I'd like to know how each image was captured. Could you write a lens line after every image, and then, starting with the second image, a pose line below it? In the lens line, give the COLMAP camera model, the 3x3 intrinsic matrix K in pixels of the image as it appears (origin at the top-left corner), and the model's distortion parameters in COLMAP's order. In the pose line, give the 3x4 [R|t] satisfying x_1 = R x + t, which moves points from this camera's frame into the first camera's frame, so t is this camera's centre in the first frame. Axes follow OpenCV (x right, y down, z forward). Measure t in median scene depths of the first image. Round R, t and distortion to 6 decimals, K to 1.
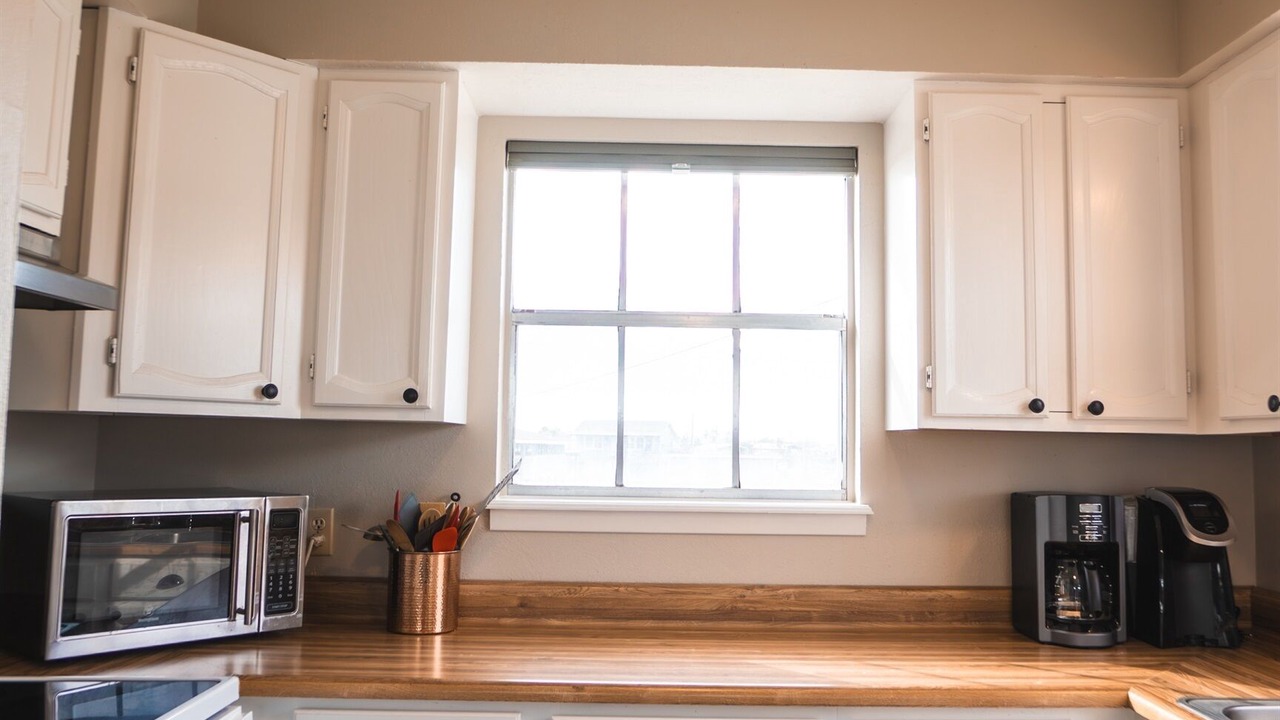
lens RADIAL K [[1030.2, 0, 640.0], [0, 1030.2, 360.0], [0, 0, 1]] dist [-0.034398, 0.009884]
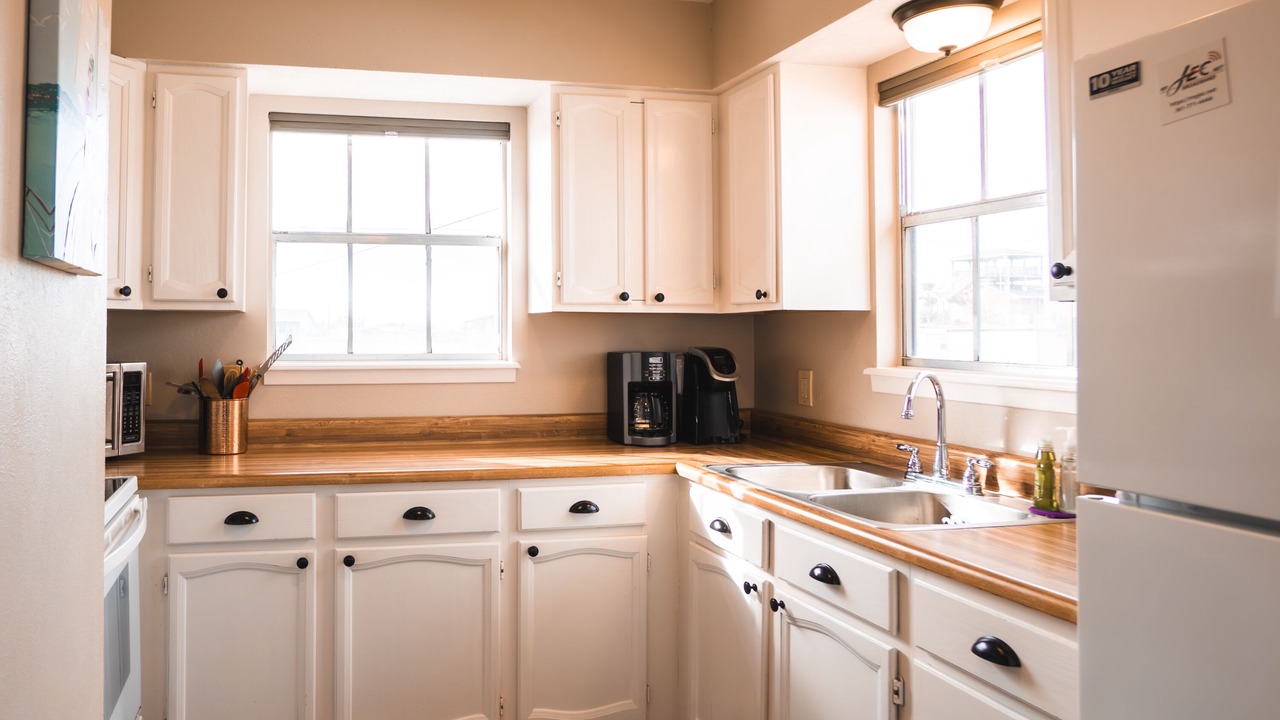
lens RADIAL K [[894.8, 0, 438.7], [0, 894.8, 306.9], [0, 0, 1]] dist [-0.049956, 0.036508]
pose [[0.984884, -0.010445, 0.172898, -0.129123], [0.000441, 0.998328, 0.057801, -0.018289], [-0.173213, -0.056851, 0.983242, -0.296383]]
